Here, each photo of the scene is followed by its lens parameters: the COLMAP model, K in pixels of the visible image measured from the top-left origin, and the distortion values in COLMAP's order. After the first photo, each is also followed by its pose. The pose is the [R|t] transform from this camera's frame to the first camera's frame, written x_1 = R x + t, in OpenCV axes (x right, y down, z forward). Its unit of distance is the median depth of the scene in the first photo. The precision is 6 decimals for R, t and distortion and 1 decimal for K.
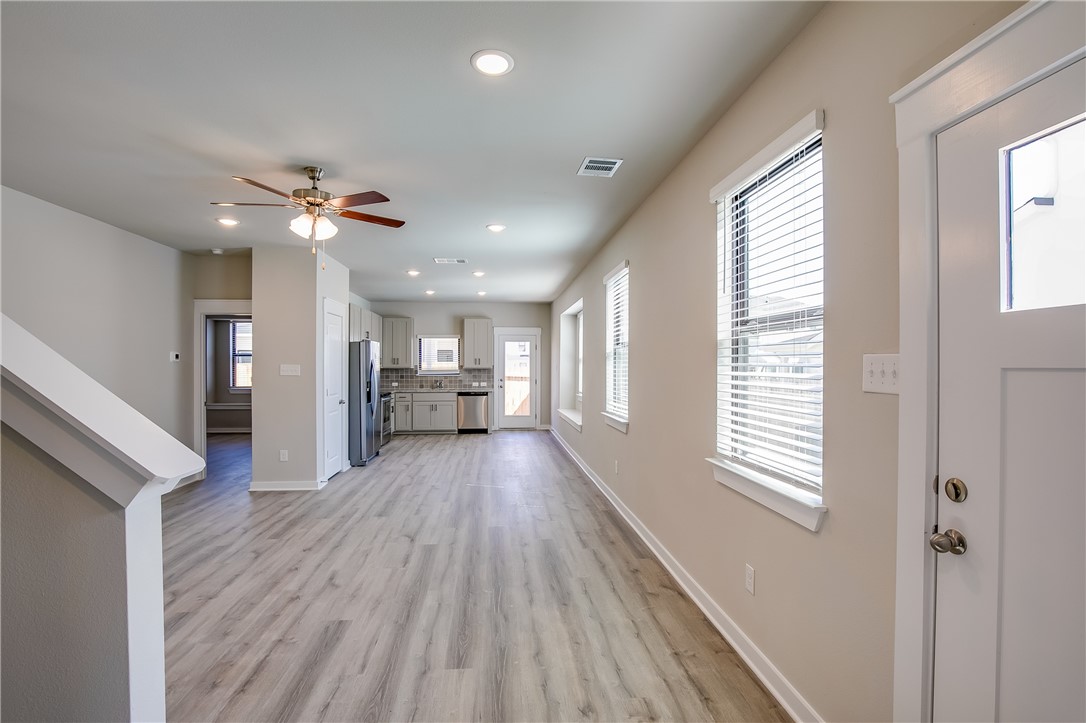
lens RADIAL K [[491.9, 0, 543.0], [0, 491.9, 361.5], [0, 0, 1]] dist [-0.022512, 0.000264]
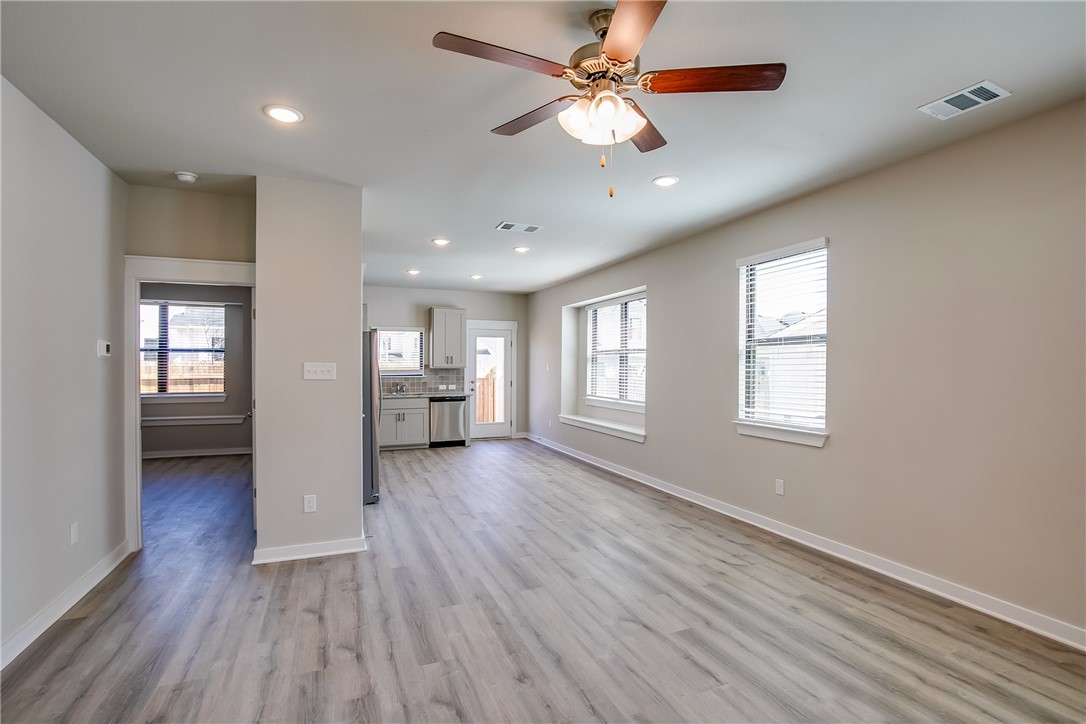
lens RADIAL K [[491.9, 0, 543.0], [0, 491.9, 362.0], [0, 0, 1]] dist [-0.022512, 0.000264]
pose [[0.954548, 0.004362, 0.298025, -0.239290], [-0.005023, 0.999986, 0.001454, 0.001360], [-0.298015, -0.002885, 0.954557, 0.161877]]
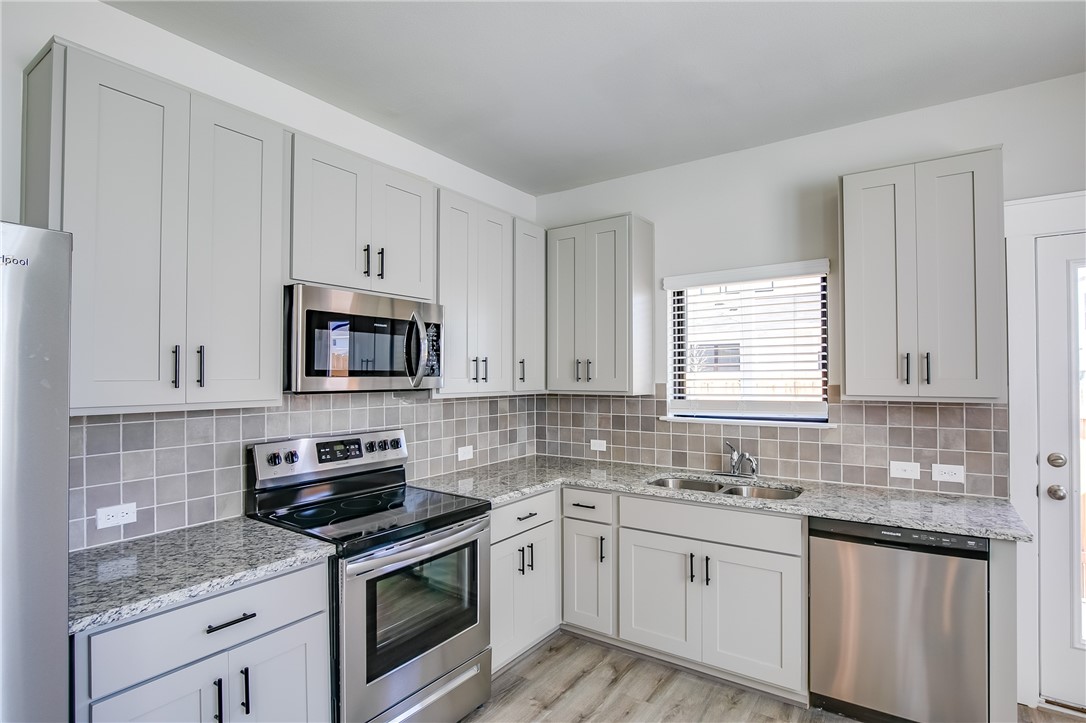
lens RADIAL K [[541.2, 0, 543.0], [0, 541.2, 361.5], [0, 0, 1]] dist [-0.026673, -0.000023]
pose [[0.757190, -0.018131, -0.652943, -0.109493], [0.005636, 0.999759, -0.021226, 0.000806], [0.653170, 0.012392, 0.757110, 0.754772]]
